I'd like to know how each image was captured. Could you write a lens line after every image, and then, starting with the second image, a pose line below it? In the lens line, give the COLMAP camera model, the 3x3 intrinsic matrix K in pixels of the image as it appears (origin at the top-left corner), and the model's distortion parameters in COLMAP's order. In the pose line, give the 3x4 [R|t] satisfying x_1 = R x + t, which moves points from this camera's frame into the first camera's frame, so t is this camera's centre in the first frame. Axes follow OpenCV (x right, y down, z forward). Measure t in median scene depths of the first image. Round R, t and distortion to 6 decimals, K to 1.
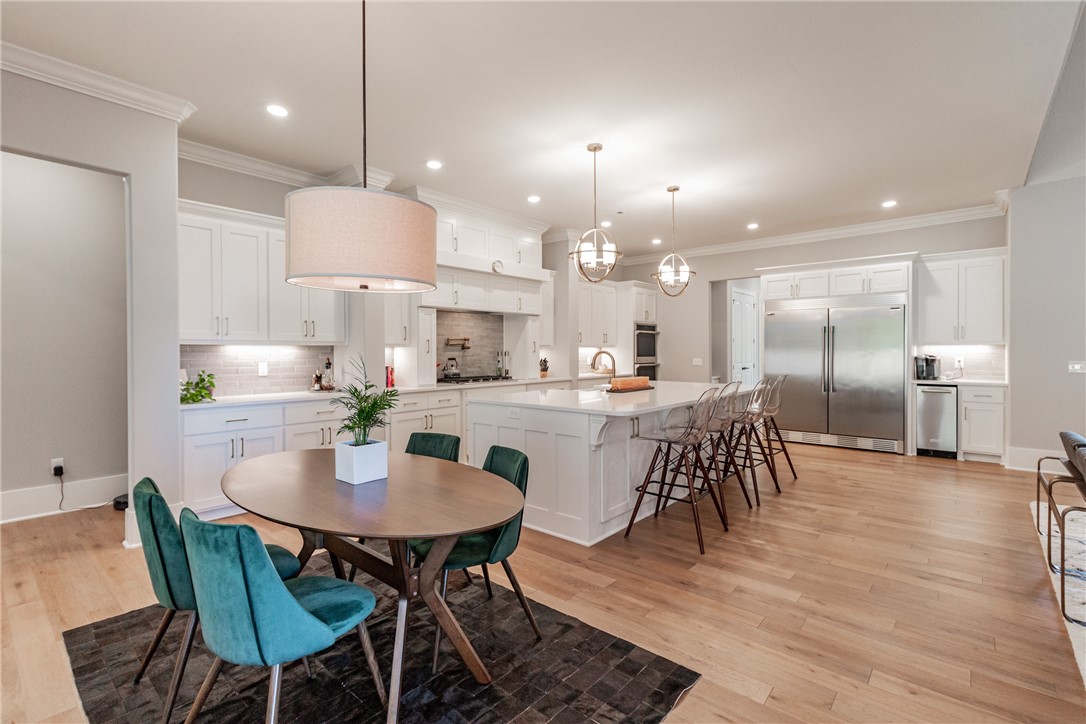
lens RADIAL K [[506.2, 0, 535.4], [0, 506.2, 358.9], [0, 0, 1]] dist [0.004783, -0.002964]
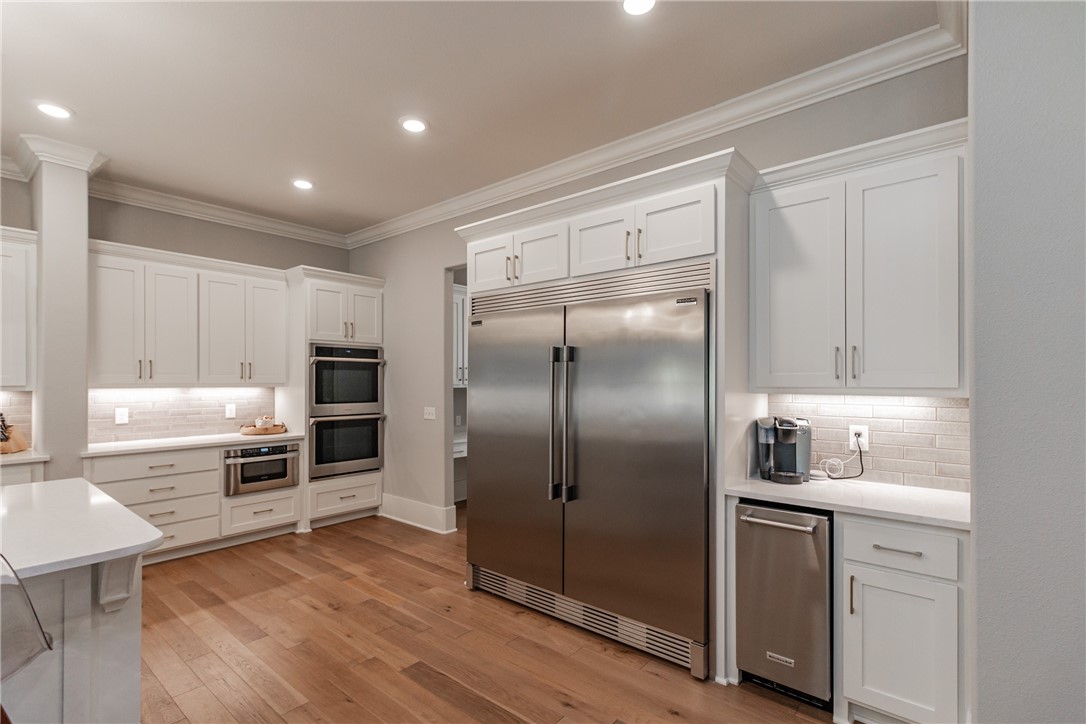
lens RADIAL K [[506.2, 0, 528.6], [0, 506.2, 379.1], [0, 0, 1]] dist [0.004783, -0.002964]
pose [[0.999876, 0.005266, -0.014840, 0.598521], [-0.005511, 0.999848, -0.016538, -0.031843], [0.014751, 0.016618, 0.999753, 0.613081]]
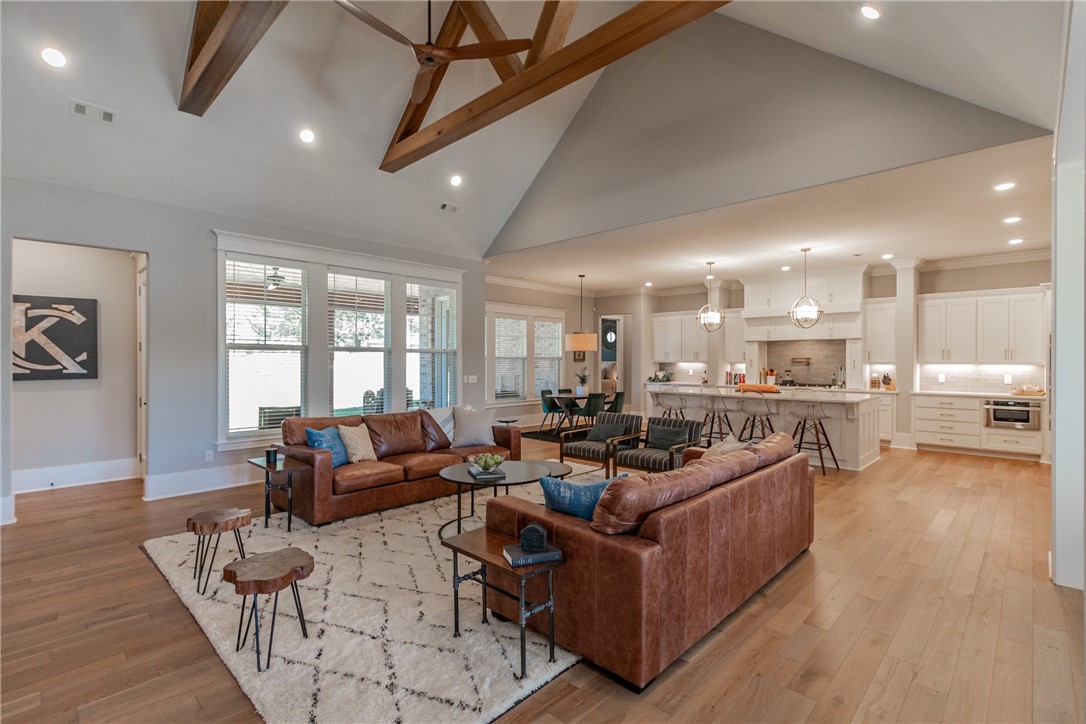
lens RADIAL K [[506.2, 0, 528.3], [0, 506.2, 361.7], [0, 0, 1]] dist [0.004783, -0.002964]
pose [[-0.091860, 0.006764, -0.995749, 1.457226], [-0.015869, 0.999840, 0.008256, -0.028480], [0.995645, 0.016560, -0.091738, 0.329220]]
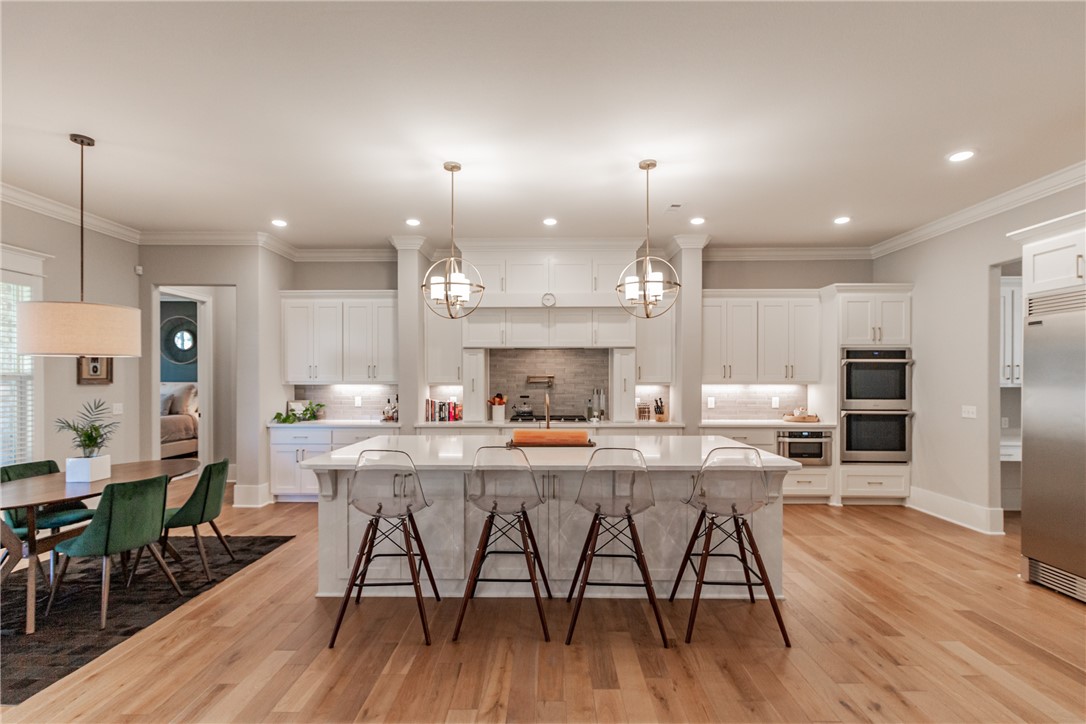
lens RADIAL K [[506.2, 0, 546.4], [0, 506.2, 381.8], [0, 0, 1]] dist [0.004783, -0.002964]
pose [[0.638440, 0.008215, -0.769628, 0.620632], [-0.012509, 0.999922, 0.000297, -0.029738], [0.769570, 0.009437, 0.638493, 0.384636]]
